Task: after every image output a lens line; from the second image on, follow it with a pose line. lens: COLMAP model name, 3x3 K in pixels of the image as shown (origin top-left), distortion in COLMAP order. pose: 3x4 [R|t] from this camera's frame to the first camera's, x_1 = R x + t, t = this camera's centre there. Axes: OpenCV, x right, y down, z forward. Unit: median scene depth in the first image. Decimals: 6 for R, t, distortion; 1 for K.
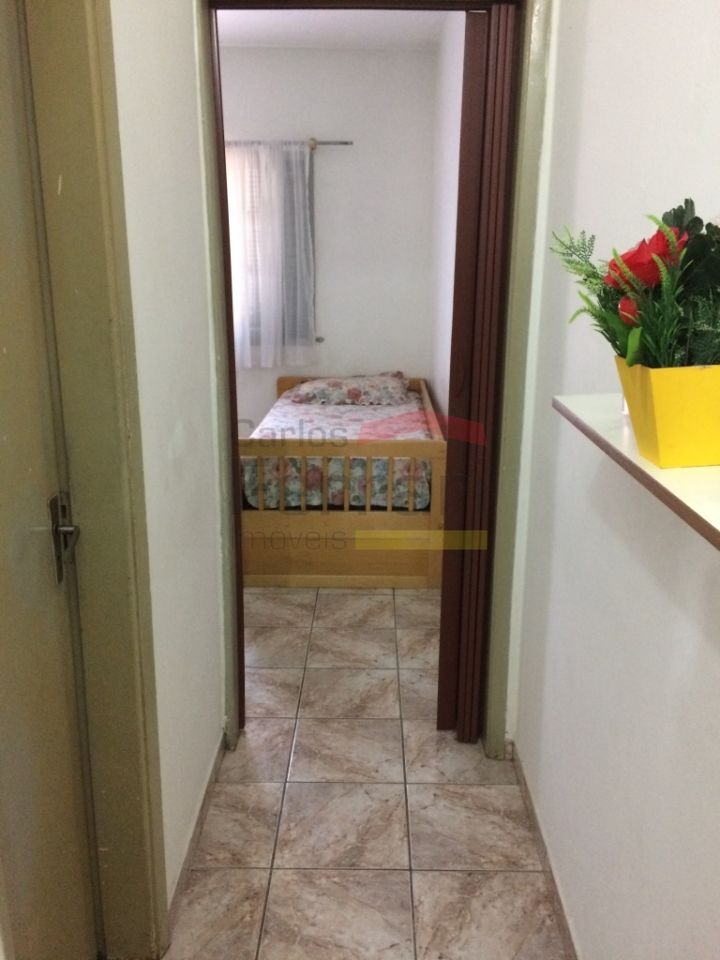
lens RADIAL K [[806.5, 0, 360.0], [0, 806.5, 480.0], [0, 0, 1]] dist [0.062968, -0.103464]
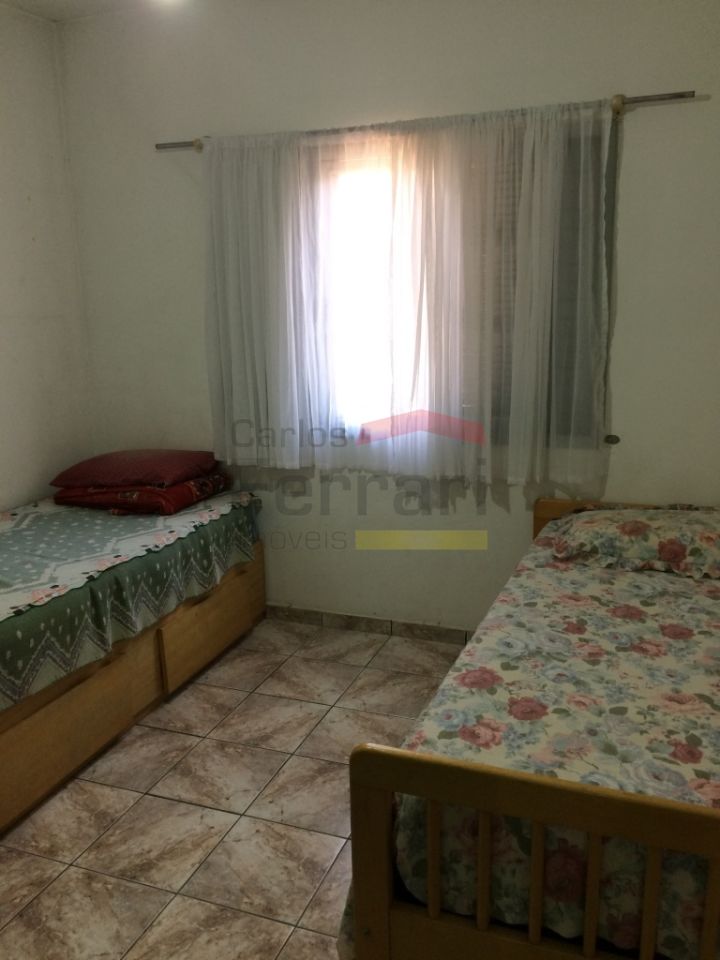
lens RADIAL K [[806.5, 0, 360.0], [0, 806.5, 480.0], [0, 0, 1]] dist [0.062968, -0.103464]
pose [[0.935878, 0.051647, -0.348517, -0.015671], [-0.062970, 0.997790, -0.021230, -0.132073], [0.346650, 0.041814, 0.937062, 0.426408]]
